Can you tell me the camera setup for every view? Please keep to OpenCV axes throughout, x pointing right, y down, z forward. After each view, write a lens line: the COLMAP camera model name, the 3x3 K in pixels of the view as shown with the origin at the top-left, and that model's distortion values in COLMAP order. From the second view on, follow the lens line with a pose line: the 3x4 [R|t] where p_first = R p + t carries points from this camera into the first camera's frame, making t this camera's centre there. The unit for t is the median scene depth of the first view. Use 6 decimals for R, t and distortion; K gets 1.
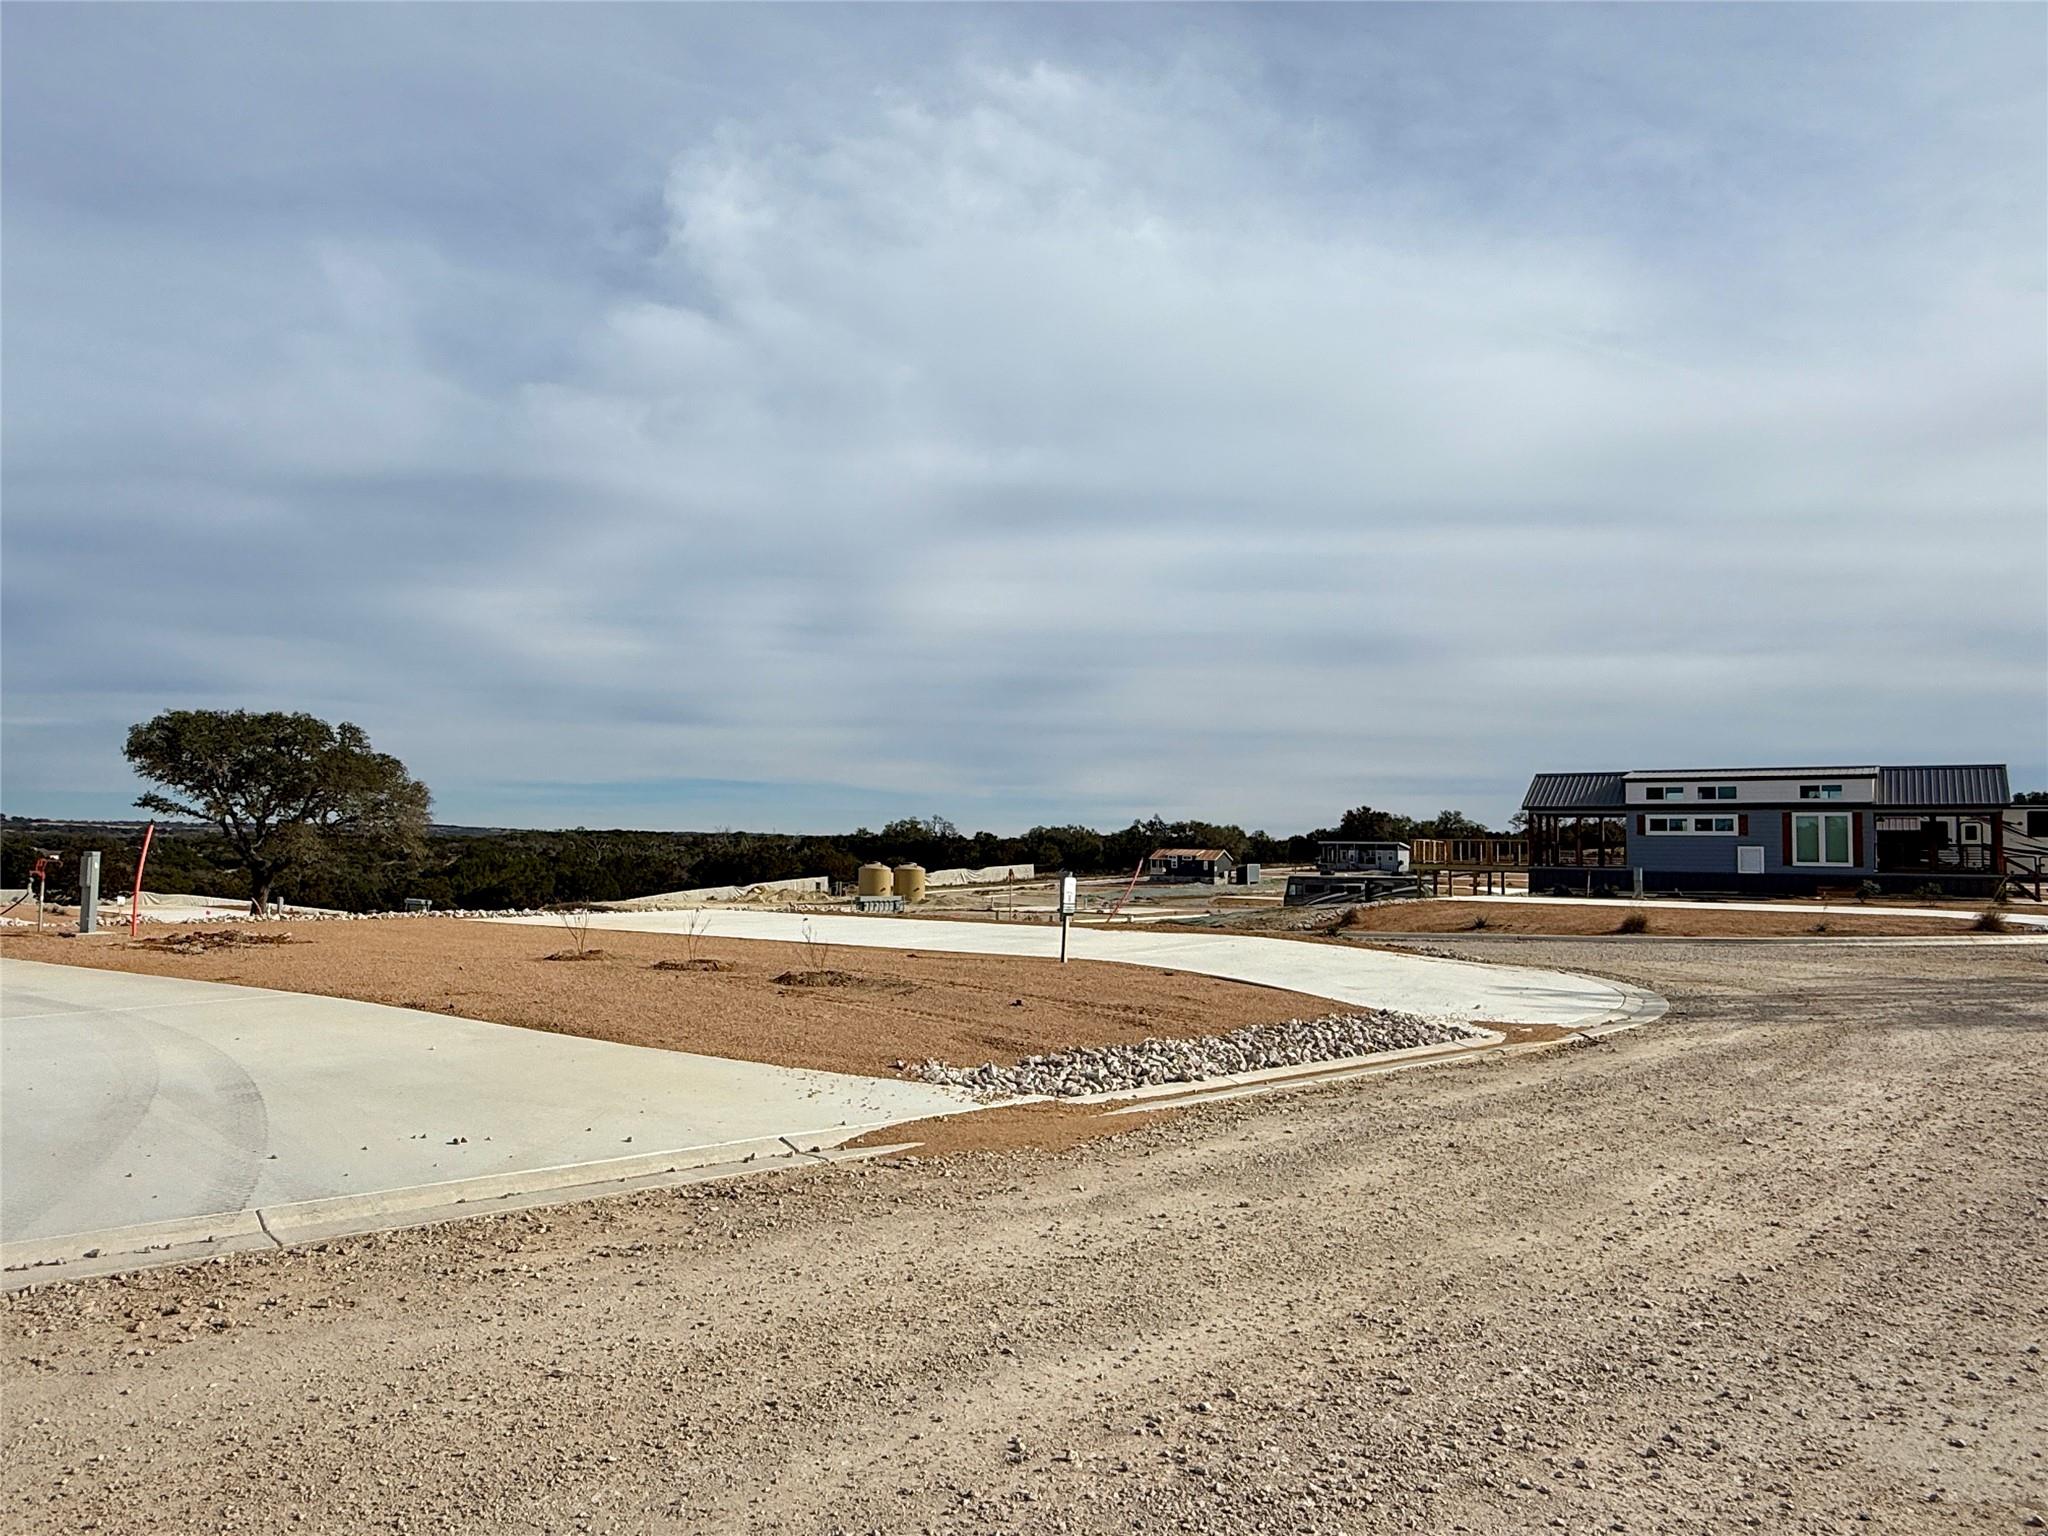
lens RADIAL K [[1309.3, 0, 1026.2], [0, 1309.3, 808.3], [0, 0, 1]] dist [-0.006208, 0.007425]
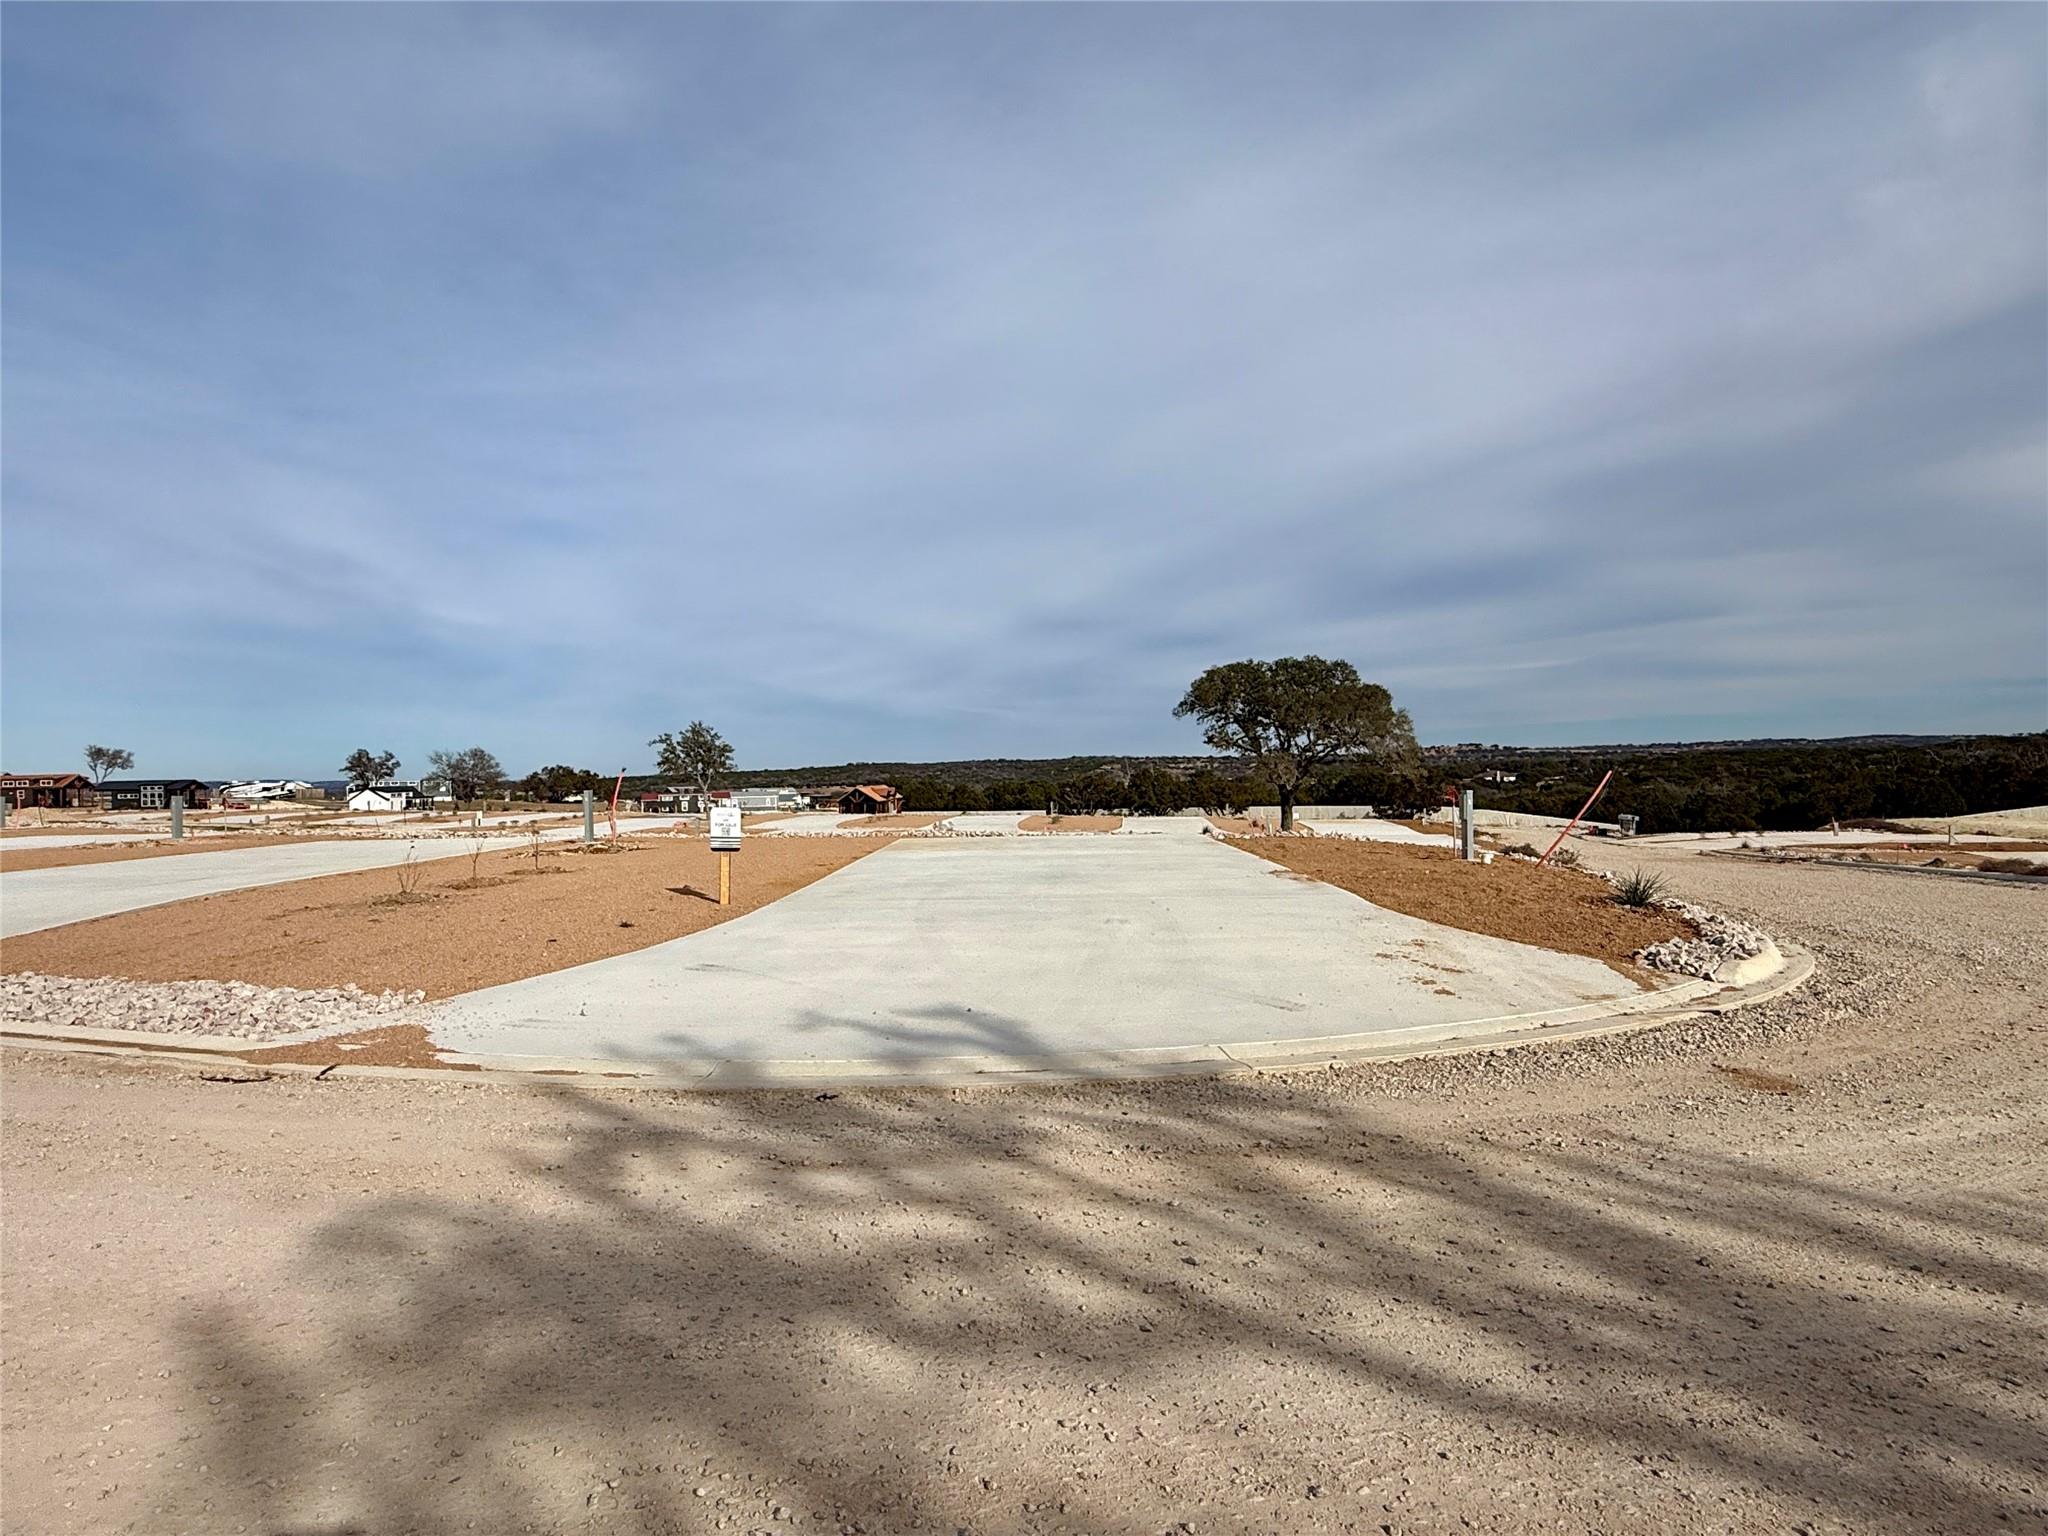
lens RADIAL K [[1230.2, 0, 1014.0], [0, 1230.2, 773.7], [0, 0, 1]] dist [0.012382, -0.002904]
pose [[0.496507, -0.023536, -0.867713, 0.269697], [0.056320, 0.998400, 0.005145, 0.011065], [0.866203, -0.051424, 0.497038, 0.230164]]
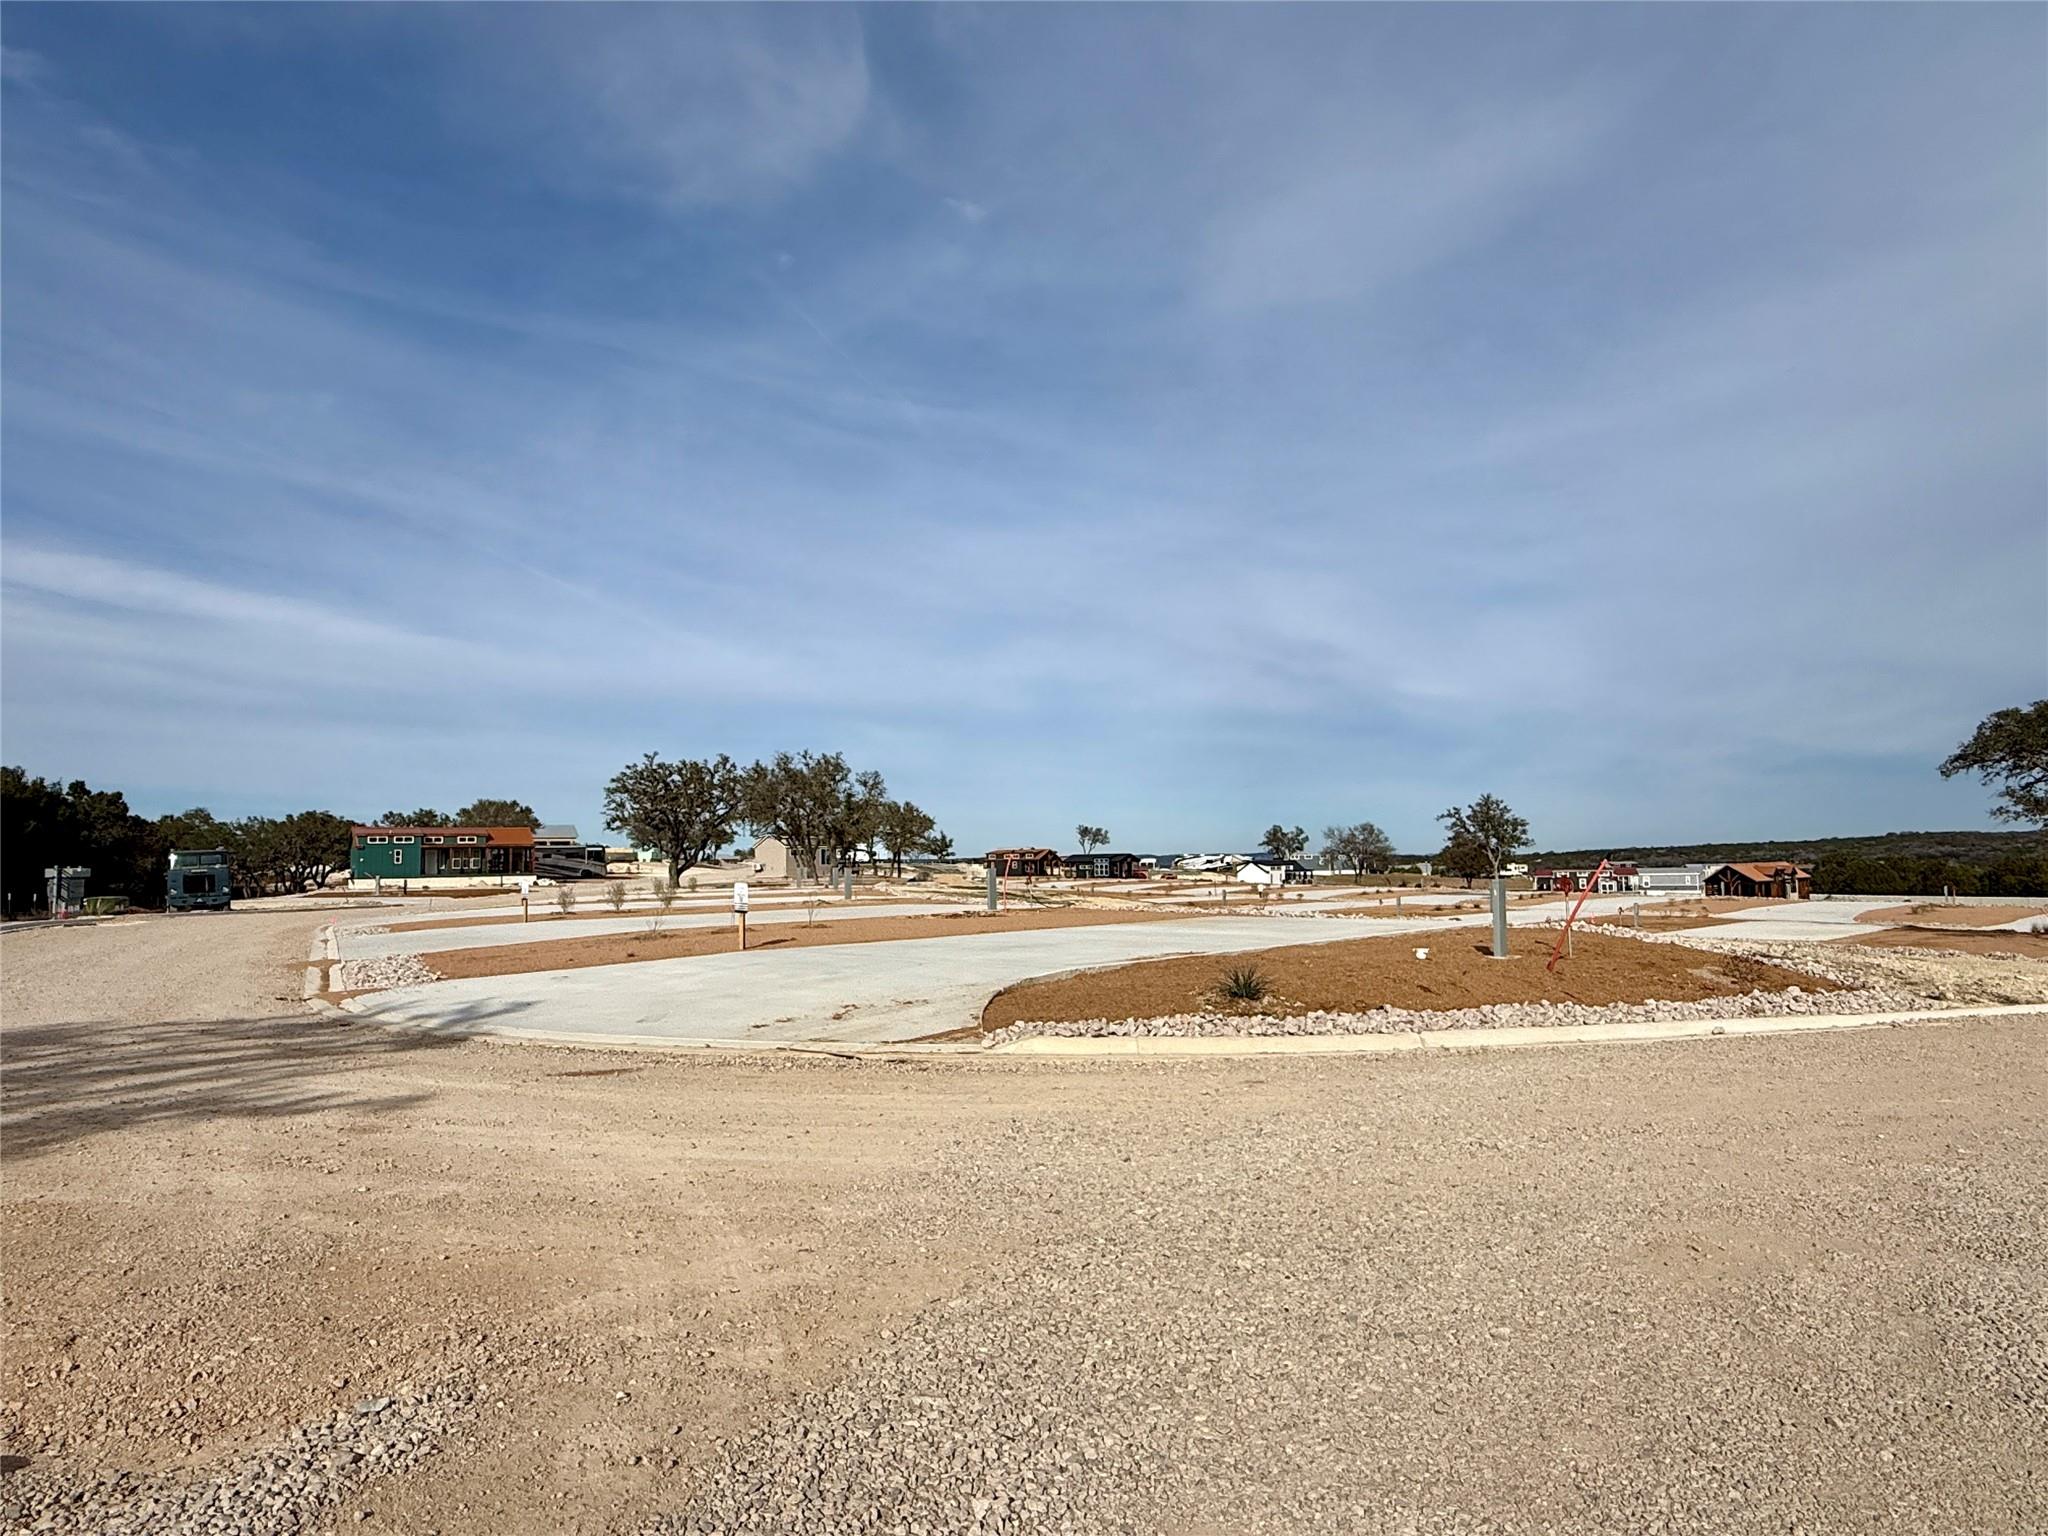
lens RADIAL K [[1294.7, 0, 1028.4], [0, 1294.7, 802.9], [0, 0, 1]] dist [0.007618, -0.000381]
pose [[-0.201280, -0.056964, -0.977876, 0.381623], [0.047454, 0.996568, -0.067821, 0.022894], [0.978384, -0.060056, -0.197886, 0.466044]]
